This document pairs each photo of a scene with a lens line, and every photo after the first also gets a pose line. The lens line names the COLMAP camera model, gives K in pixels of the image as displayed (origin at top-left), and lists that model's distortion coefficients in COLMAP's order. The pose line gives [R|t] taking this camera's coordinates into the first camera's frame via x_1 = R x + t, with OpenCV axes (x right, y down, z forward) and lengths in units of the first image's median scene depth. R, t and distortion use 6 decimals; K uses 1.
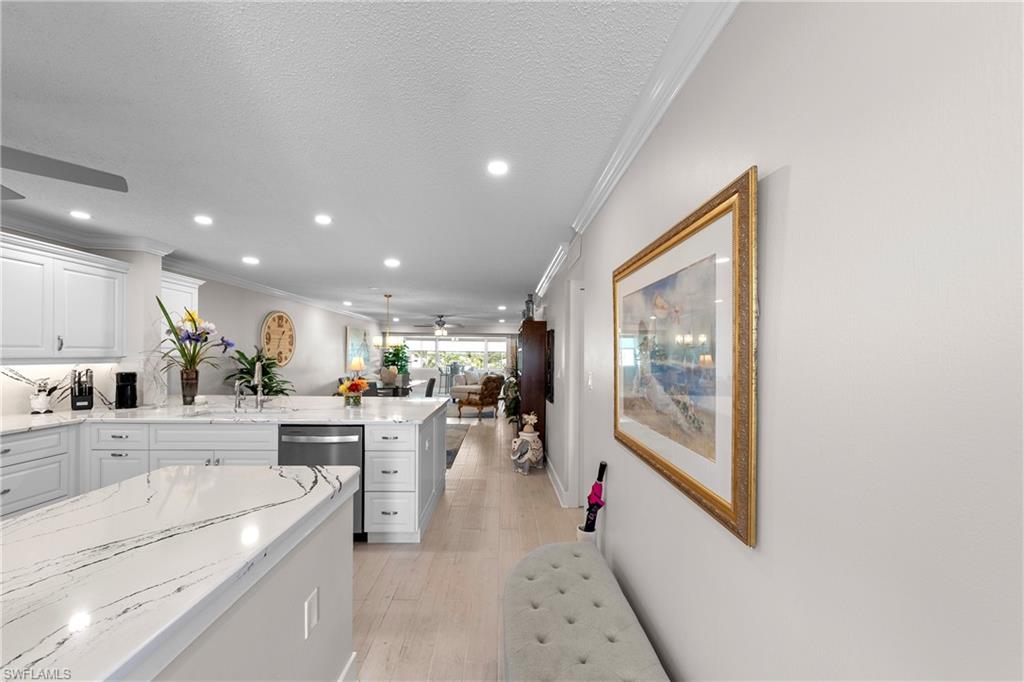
lens RADIAL K [[387.8, 0, 512.0], [0, 387.8, 358.5], [0, 0, 1]] dist [0.002006, -0.001062]
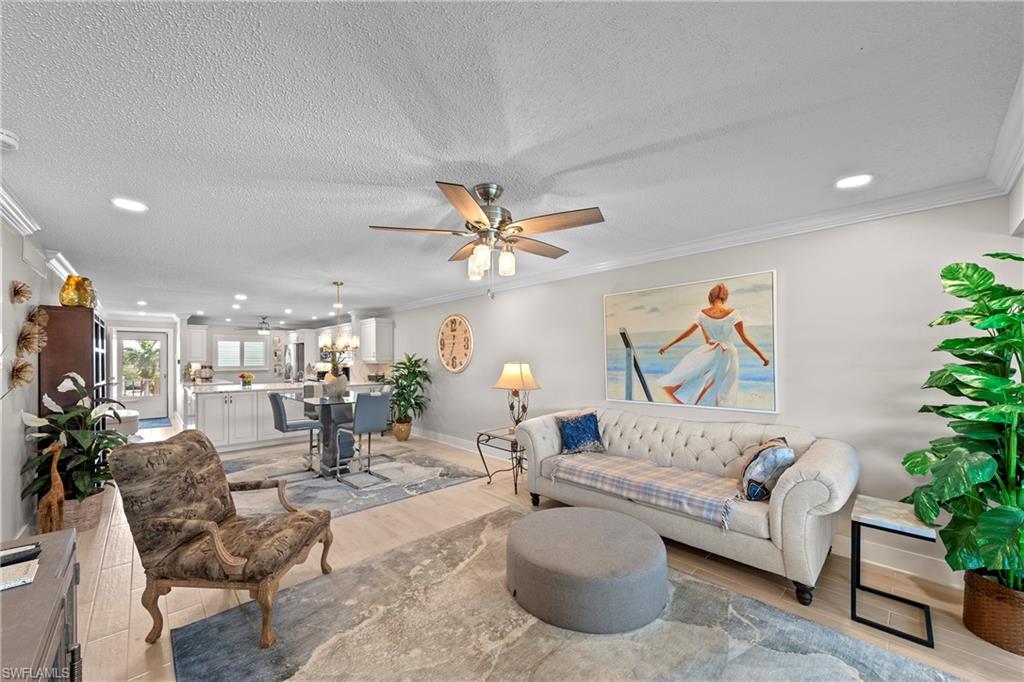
lens RADIAL K [[387.8, 0, 507.0], [0, 387.8, 356.4], [0, 0, 1]] dist [0.002006, -0.001062]
pose [[-0.749442, -0.014103, -0.661919, -0.060263], [-0.010682, 0.999901, -0.009209, -0.011135], [0.661983, 0.000169, -0.749518, 1.811163]]
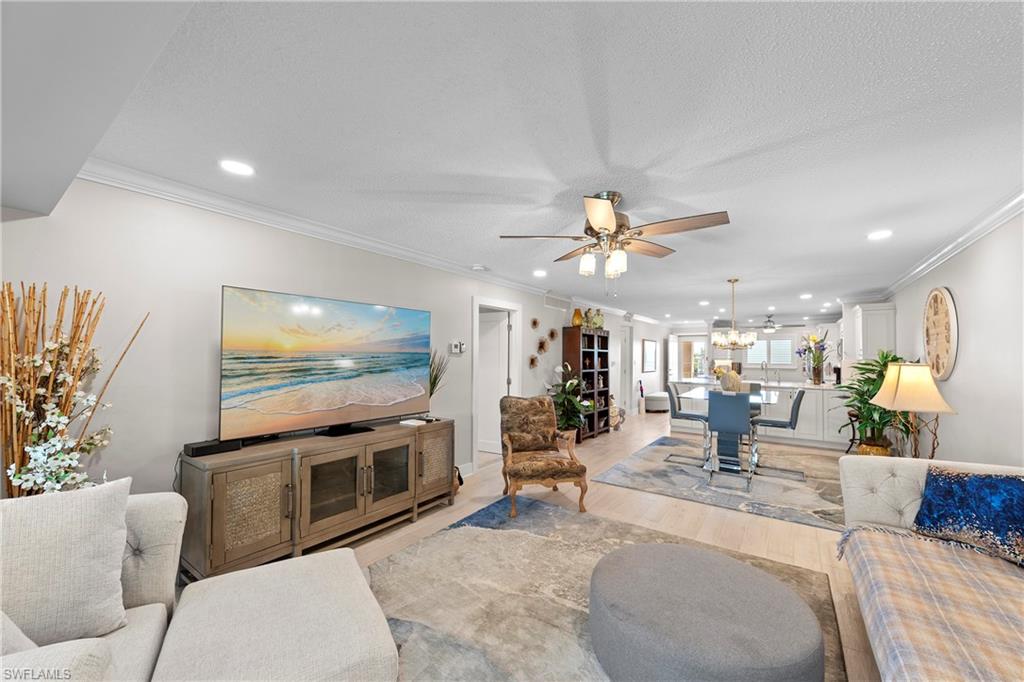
lens RADIAL K [[387.8, 0, 506.0], [0, 387.8, 348.1], [0, 0, 1]] dist [0.002006, -0.001062]
pose [[-0.792034, -0.006090, 0.610447, -0.435638], [-0.013107, 0.999889, -0.007031, -0.015339], [-0.610336, -0.013570, -0.792026, 1.891506]]
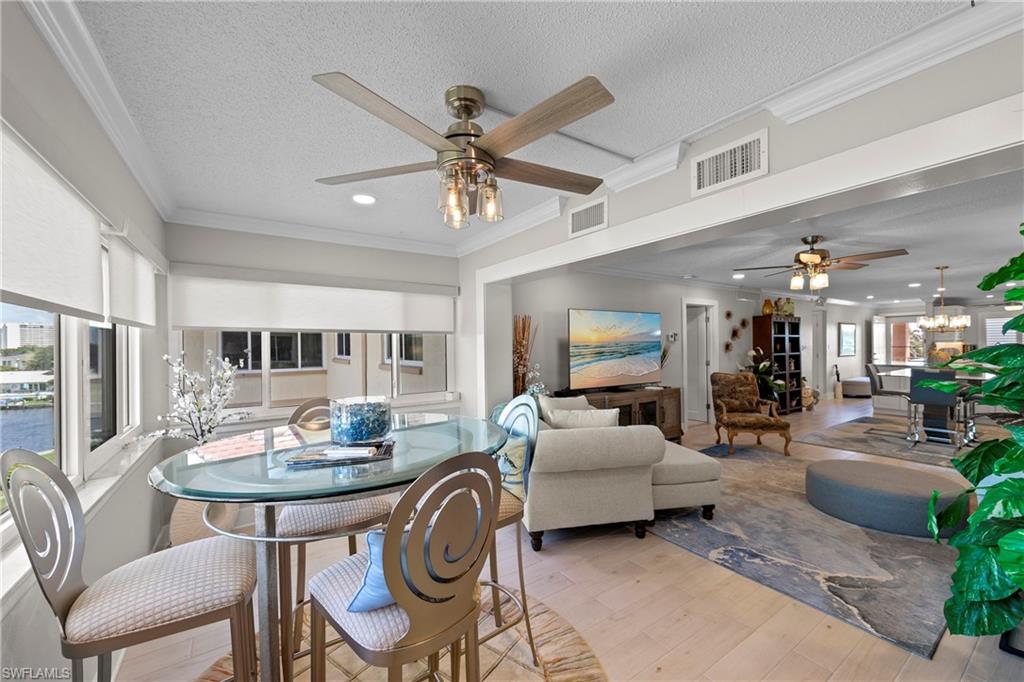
lens RADIAL K [[387.8, 0, 515.3], [0, 387.8, 345.4], [0, 0, 1]] dist [0.002006, -0.001062]
pose [[-0.531648, -0.006769, 0.846939, -0.539985], [0.012393, 0.999799, 0.015770, -0.019527], [-0.846875, 0.018880, -0.531457, 2.221959]]
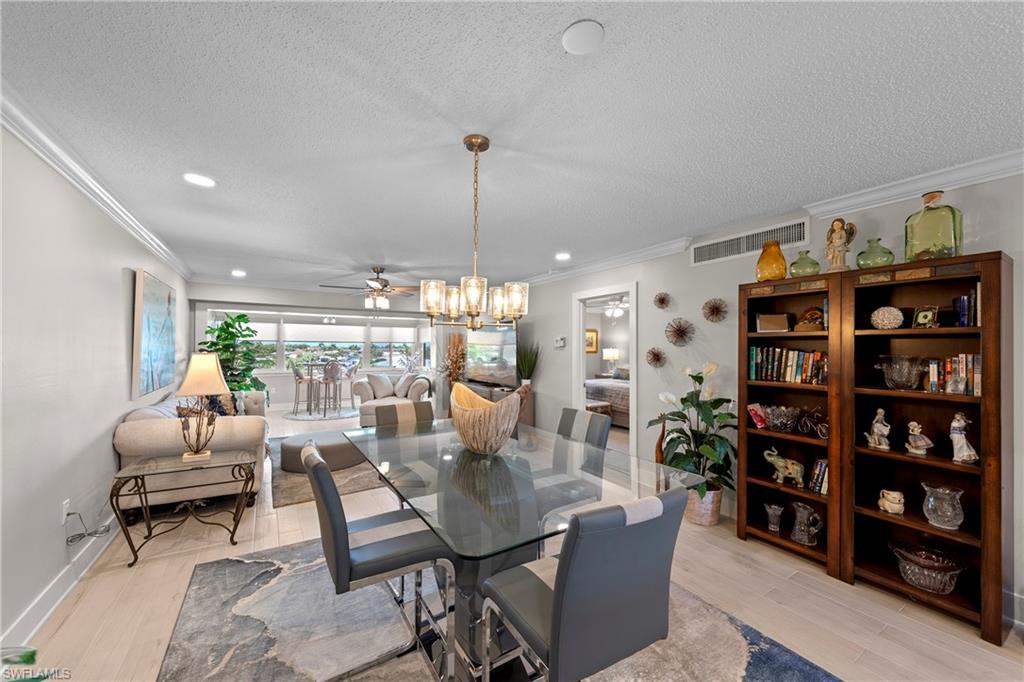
lens RADIAL K [[387.8, 0, 512.7], [0, 387.8, 342.5], [0, 0, 1]] dist [0.002006, -0.001062]
pose [[0.858782, -0.000626, 0.512341, -0.446128], [0.010277, 0.999819, -0.016004, -0.007916], [-0.512239, 0.019009, 0.858633, 0.741636]]
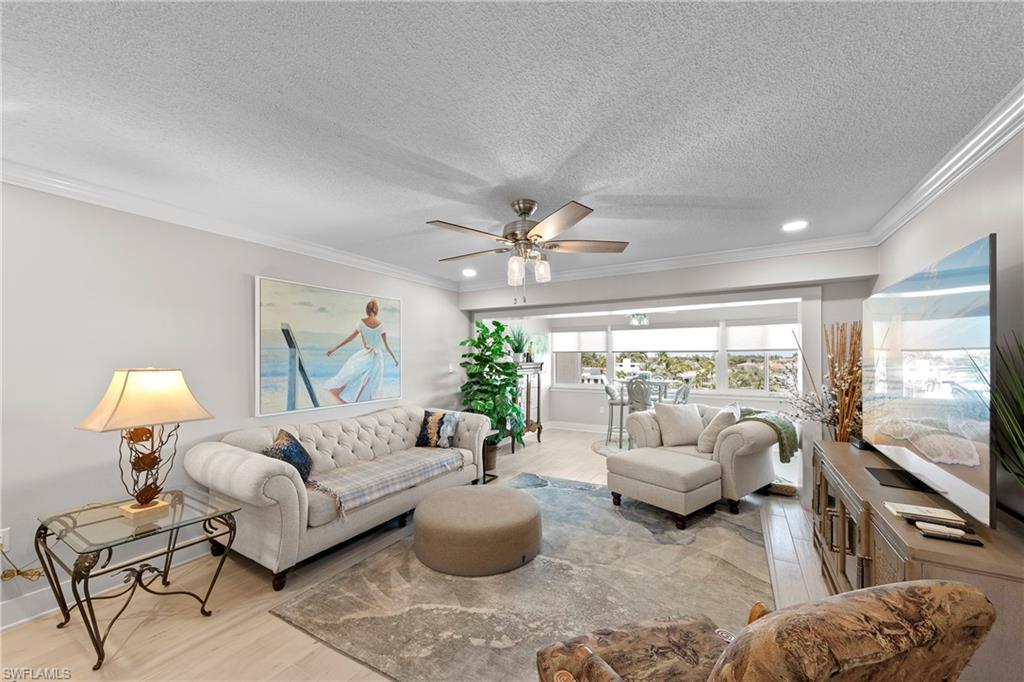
lens RADIAL K [[387.8, 0, 509.8], [0, 387.8, 359.3], [0, 0, 1]] dist [0.002006, -0.001062]
pose [[0.847233, -0.012378, -0.531077, -0.089888], [0.007371, 0.999906, -0.011547, -0.009489], [0.531170, 0.005869, 0.847245, 1.198188]]
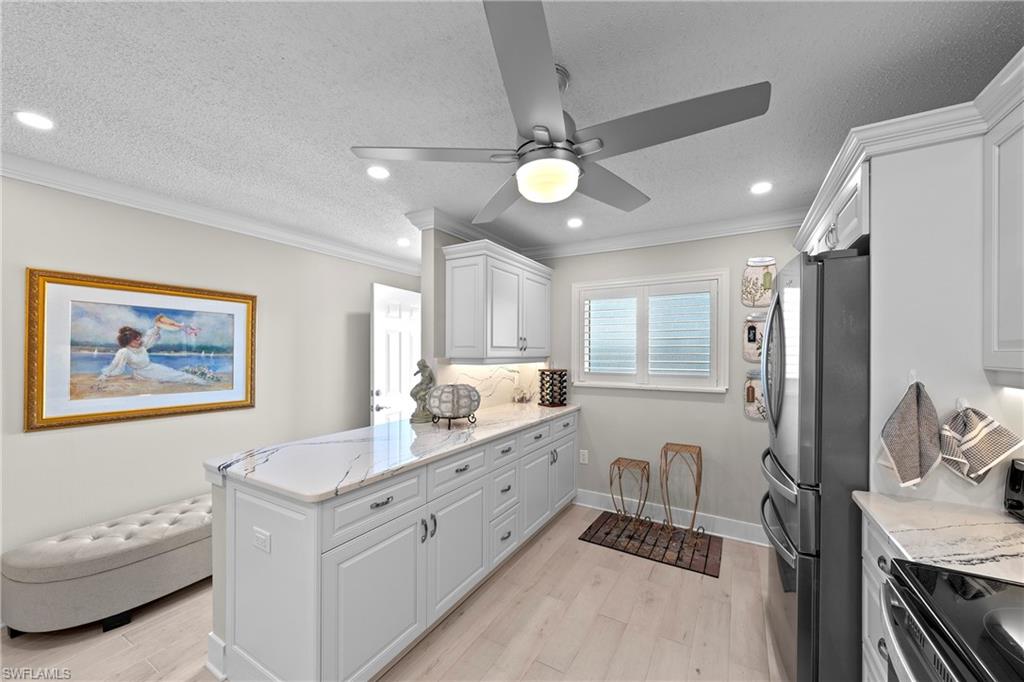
lens RADIAL K [[387.8, 0, 515.4], [0, 387.8, 349.7], [0, 0, 1]] dist [0.002006, -0.001062]
pose [[-0.855525, -0.011913, 0.517625, -0.427885], [-0.010039, 0.999929, 0.006422, -0.006566], [-0.517664, 0.000298, -0.855584, 0.381814]]
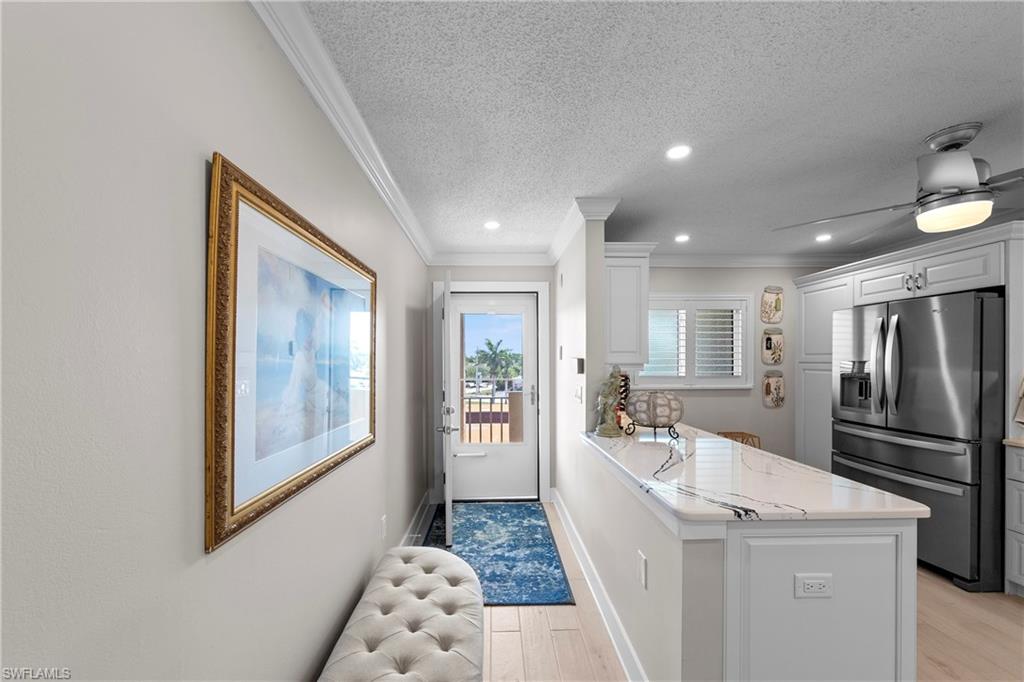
lens RADIAL K [[387.8, 0, 506.5], [0, 387.8, 356.1], [0, 0, 1]] dist [0.002006, -0.001062]
pose [[-0.999880, -0.010553, -0.011309, -0.012511], [-0.010539, 0.999944, -0.001289, -0.000091], [0.011322, -0.001170, -0.999935, 0.450979]]
